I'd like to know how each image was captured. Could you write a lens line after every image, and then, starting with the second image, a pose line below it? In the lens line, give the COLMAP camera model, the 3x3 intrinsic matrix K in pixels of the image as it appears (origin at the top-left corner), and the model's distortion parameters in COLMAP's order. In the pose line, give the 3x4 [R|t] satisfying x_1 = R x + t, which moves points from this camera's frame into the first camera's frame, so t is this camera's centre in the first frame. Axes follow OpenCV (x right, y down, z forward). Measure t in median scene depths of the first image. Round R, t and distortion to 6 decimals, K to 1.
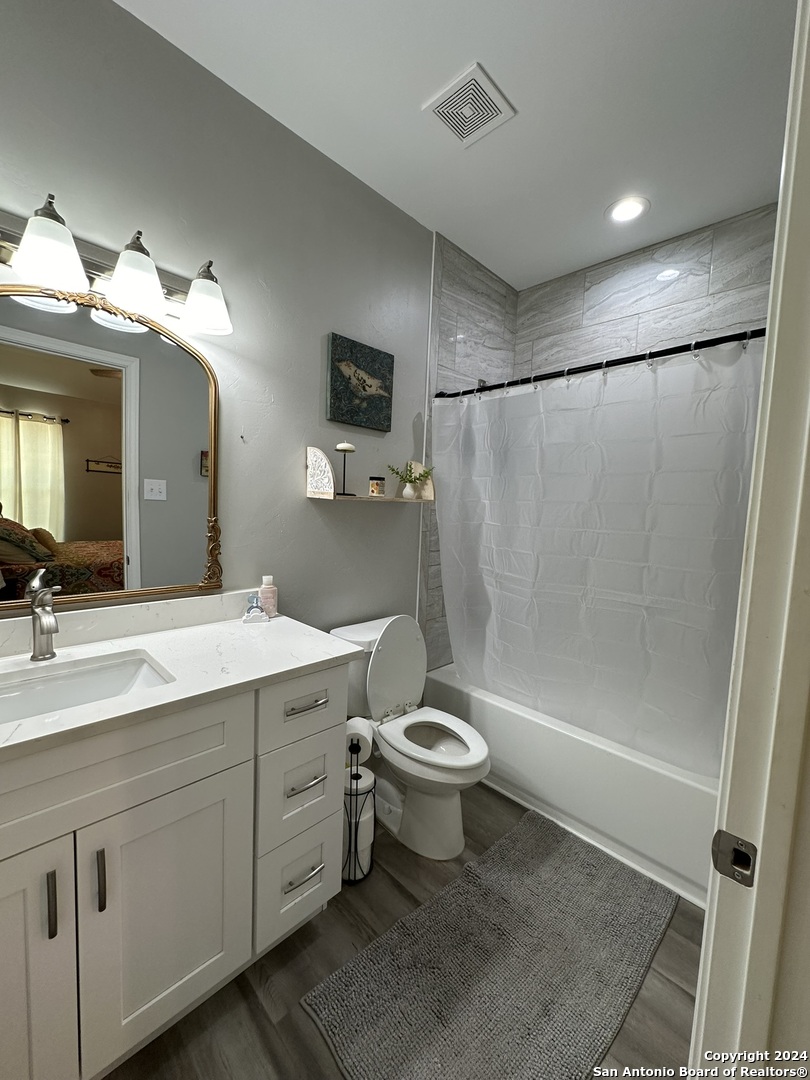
lens RADIAL K [[428.2, 0, 404.2], [0, 428.2, 537.9], [0, 0, 1]] dist [-0.014672, -0.000367]
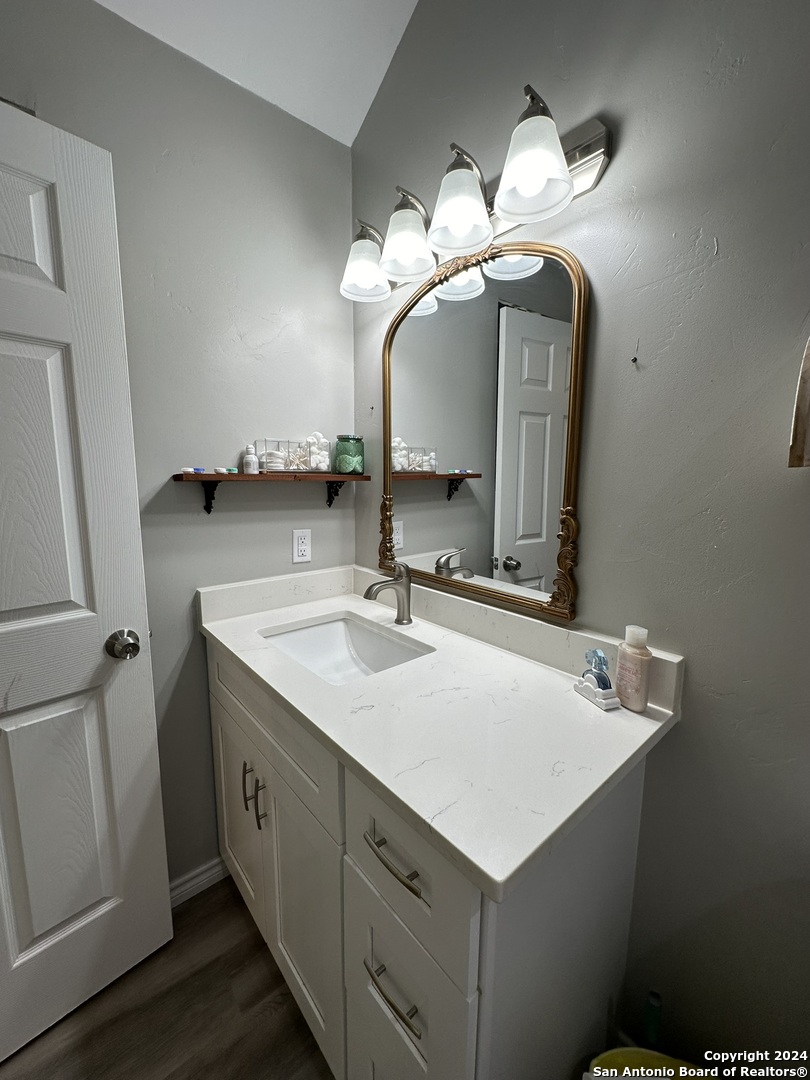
lens RADIAL K [[428.2, 0, 404.0], [0, 428.2, 537.2], [0, 0, 1]] dist [-0.014672, -0.000367]
pose [[-0.075097, 0.100230, -0.992126, 0.265614], [-0.088766, 0.990314, 0.106765, -0.064665], [0.993218, 0.096085, -0.065473, 1.052983]]
